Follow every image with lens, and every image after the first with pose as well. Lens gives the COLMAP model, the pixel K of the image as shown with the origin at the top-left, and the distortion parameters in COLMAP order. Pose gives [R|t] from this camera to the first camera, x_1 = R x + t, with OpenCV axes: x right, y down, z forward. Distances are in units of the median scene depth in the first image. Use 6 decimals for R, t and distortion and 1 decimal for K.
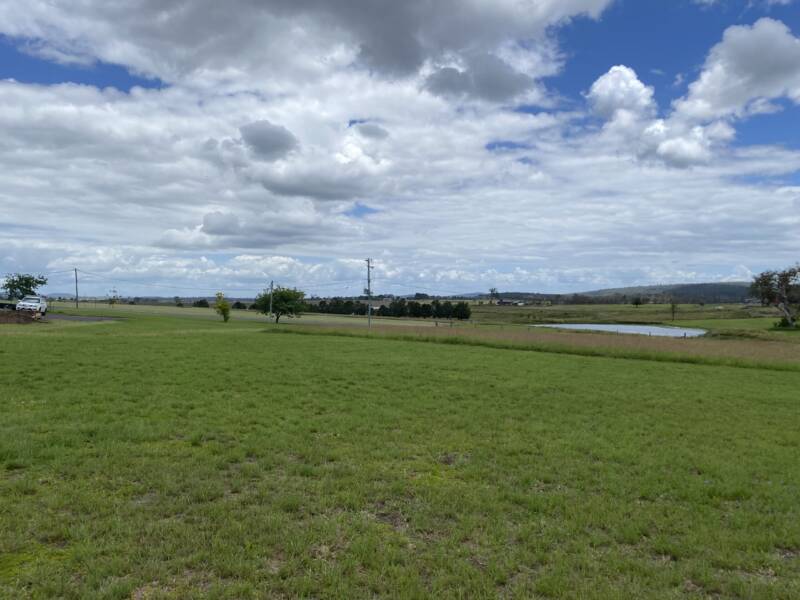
lens RADIAL K [[703.8, 0, 400.0], [0, 703.8, 300.0], [0, 0, 1]] dist [-0.005531, -0.015396]
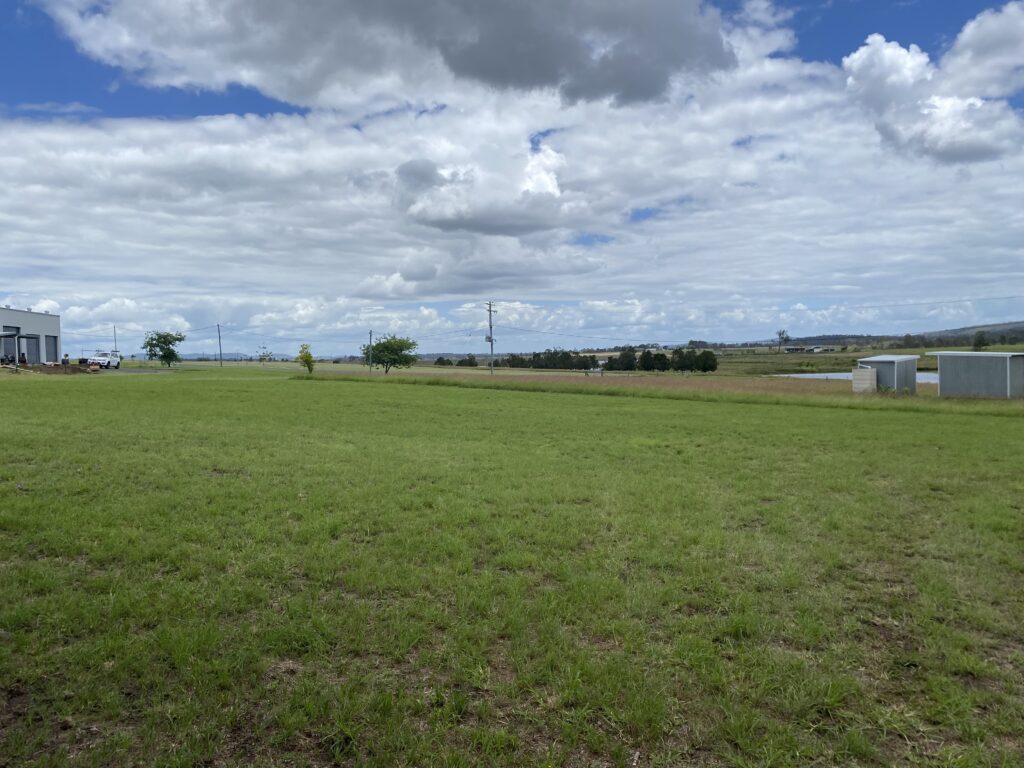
lens RADIAL K [[900.9, 0, 512.0], [0, 900.9, 384.0], [0, 0, 1]] dist [-0.005531, -0.015396]
pose [[0.959676, -0.020391, -0.280369, 0.135557], [0.028067, 0.999332, 0.023389, 0.009942], [0.279704, -0.030315, 0.959607, -0.008295]]
